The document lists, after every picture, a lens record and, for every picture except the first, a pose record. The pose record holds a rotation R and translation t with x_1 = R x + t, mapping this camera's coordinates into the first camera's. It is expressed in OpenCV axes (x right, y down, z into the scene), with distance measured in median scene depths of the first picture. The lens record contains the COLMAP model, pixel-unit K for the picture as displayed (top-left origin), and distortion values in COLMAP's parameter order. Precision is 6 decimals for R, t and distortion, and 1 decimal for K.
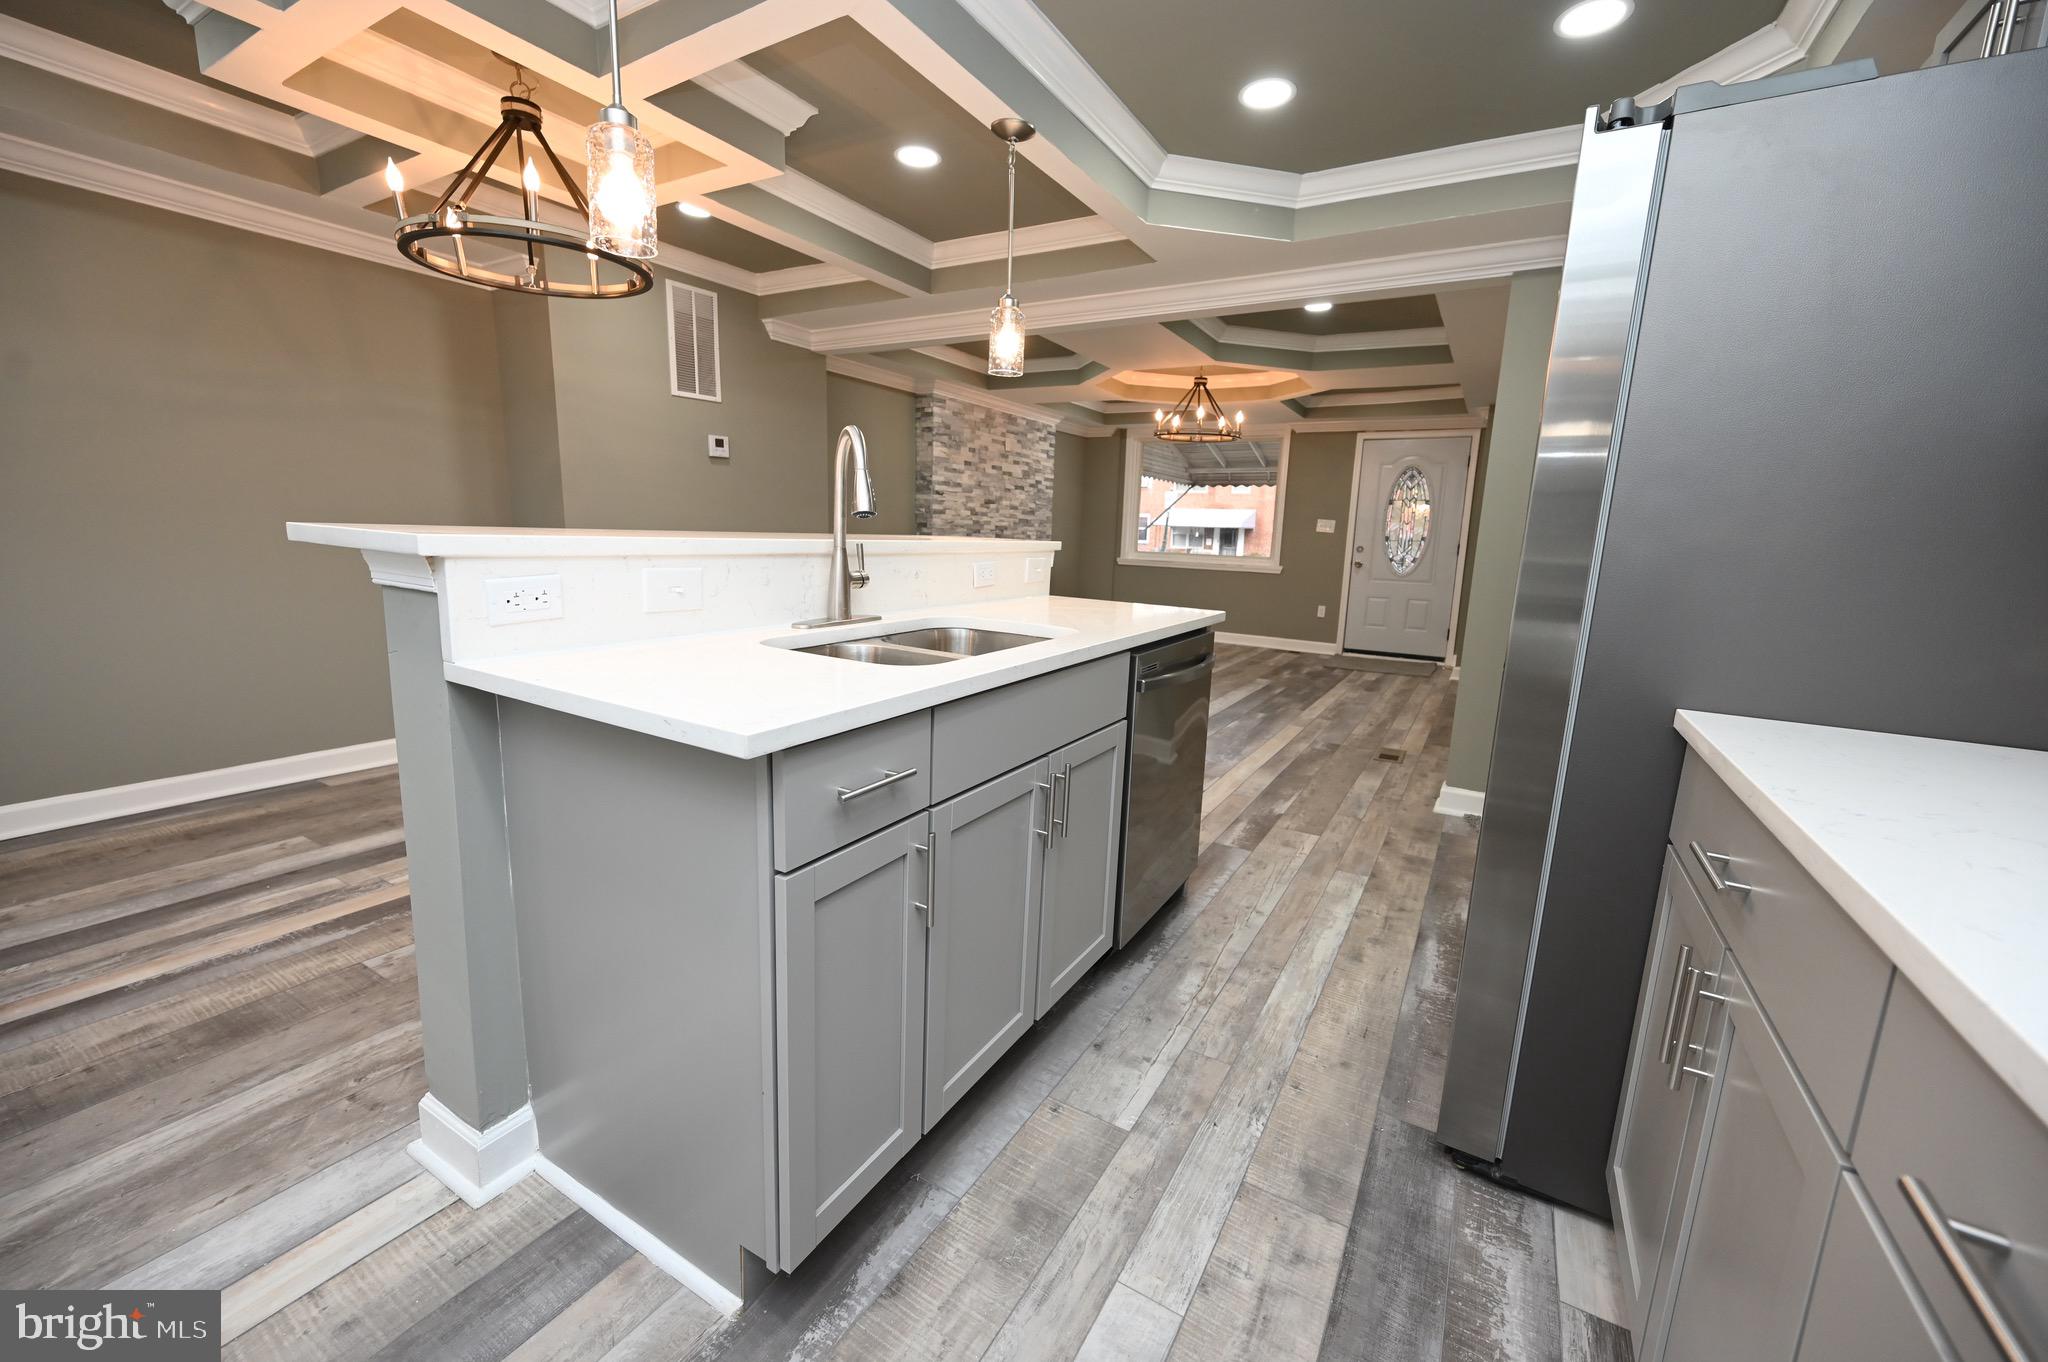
lens RADIAL K [[803.8, 0, 1025.3], [0, 803.8, 673.6], [0, 0, 1]] dist [-0.001587, 0.000413]
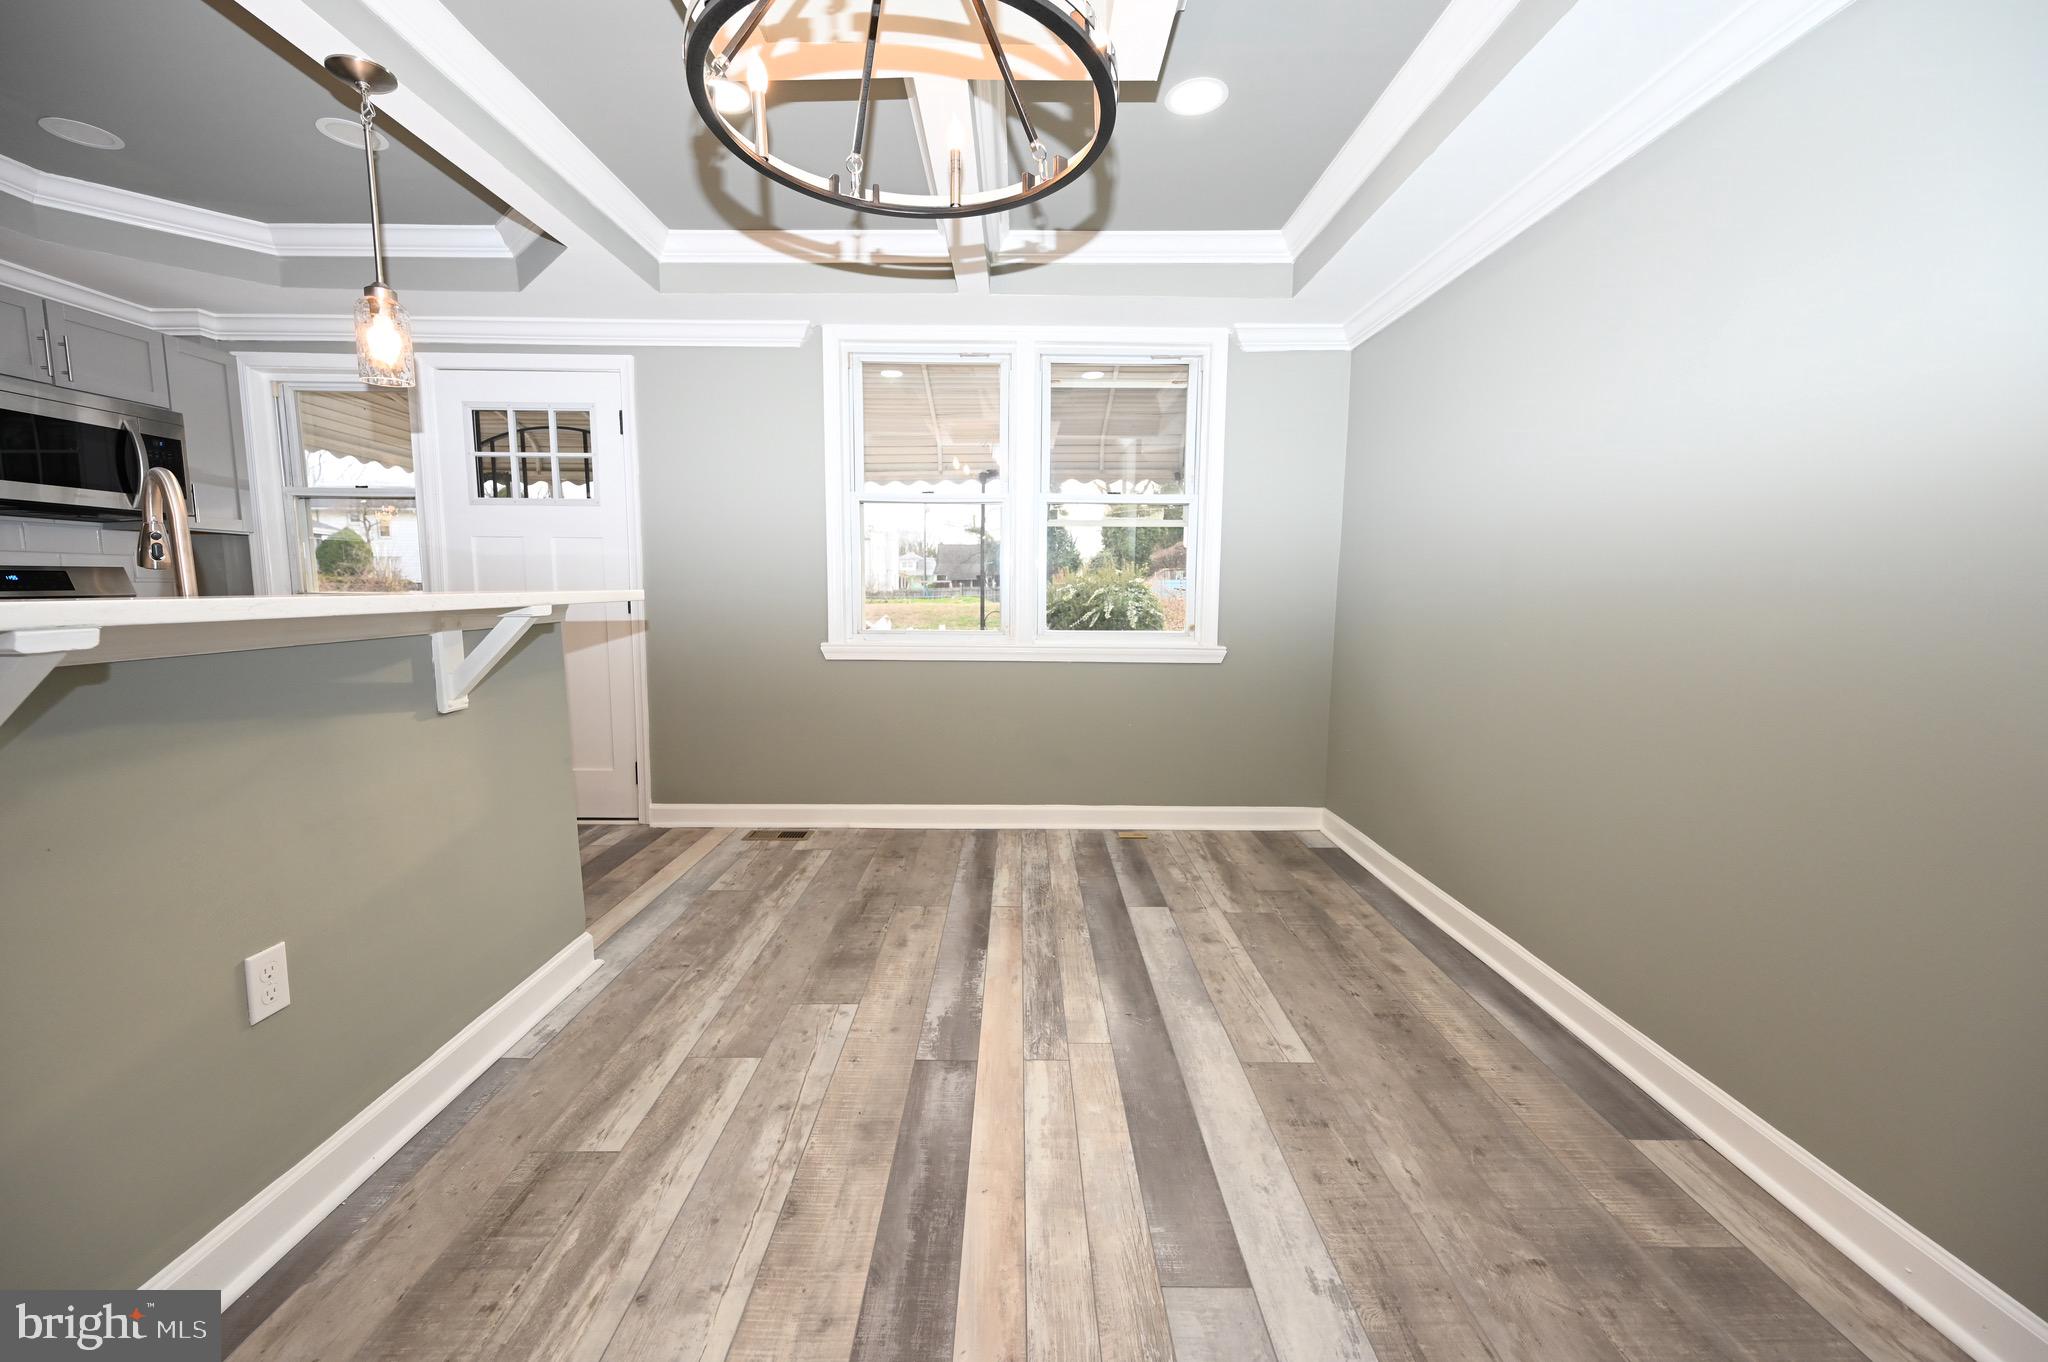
lens RADIAL K [[803.8, 0, 1020.5], [0, 803.8, 682.2], [0, 0, 1]] dist [-0.001587, 0.000413]
pose [[-0.857192, 0.023224, -0.514473, -0.264656], [-0.125018, 0.959717, 0.251622, -0.193672], [0.499592, 0.280007, -0.819759, 1.042887]]
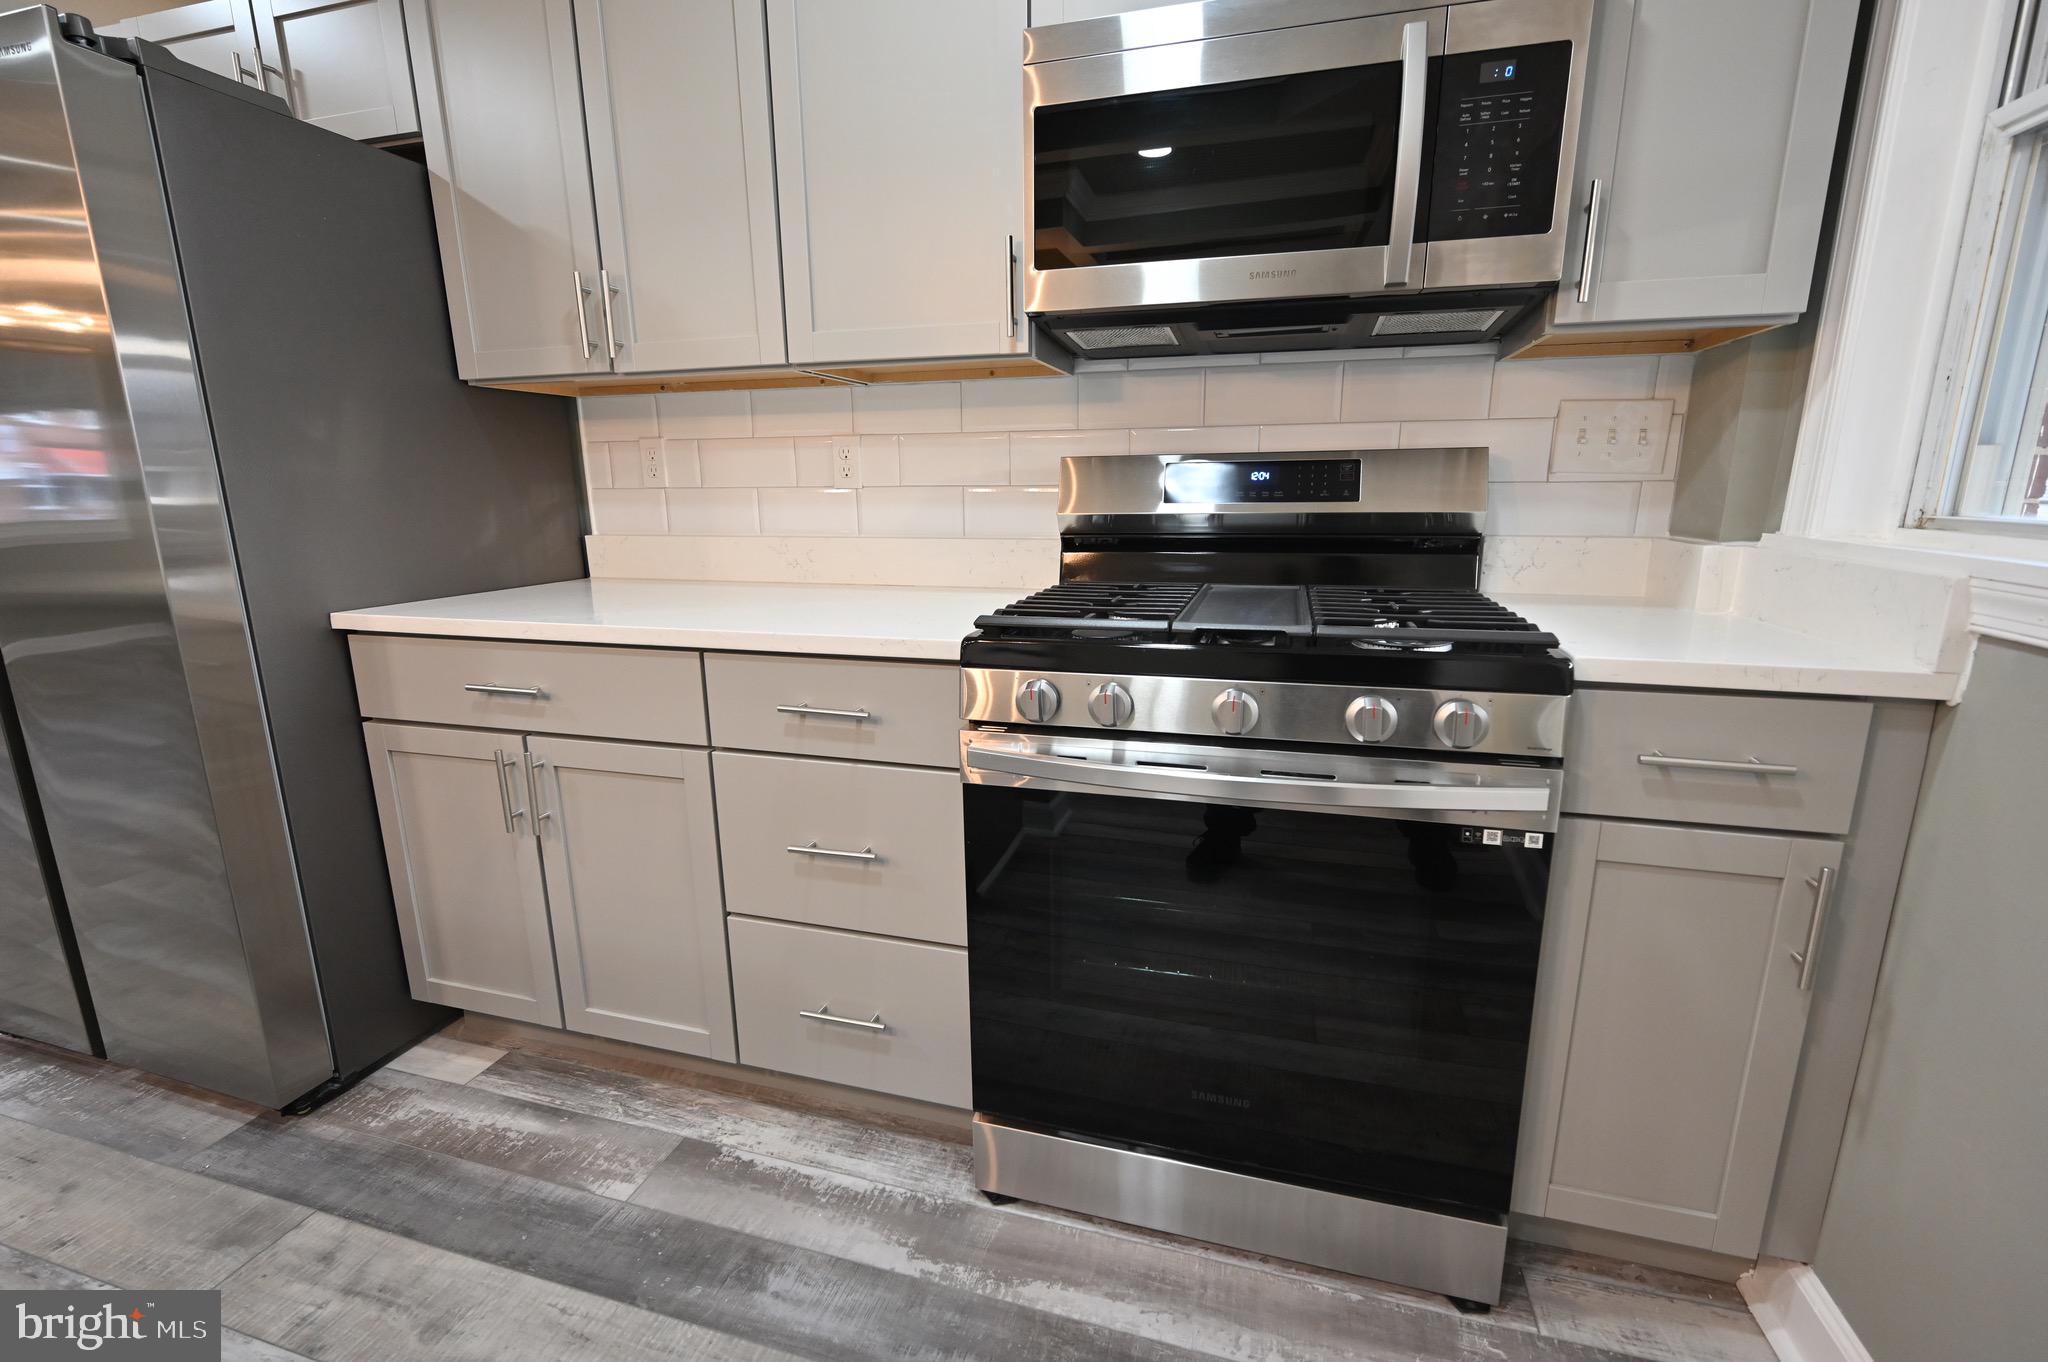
lens RADIAL K [[860.7, 0, 1030.8], [0, 860.7, 675.7], [0, 0, 1]] dist [-0.002564, 0.000486]
pose [[-0.253466, -0.242708, 0.936401, -0.227194], [0.170156, 0.941733, 0.290148, -0.021098], [-0.952261, 0.232877, -0.197399, 0.093111]]
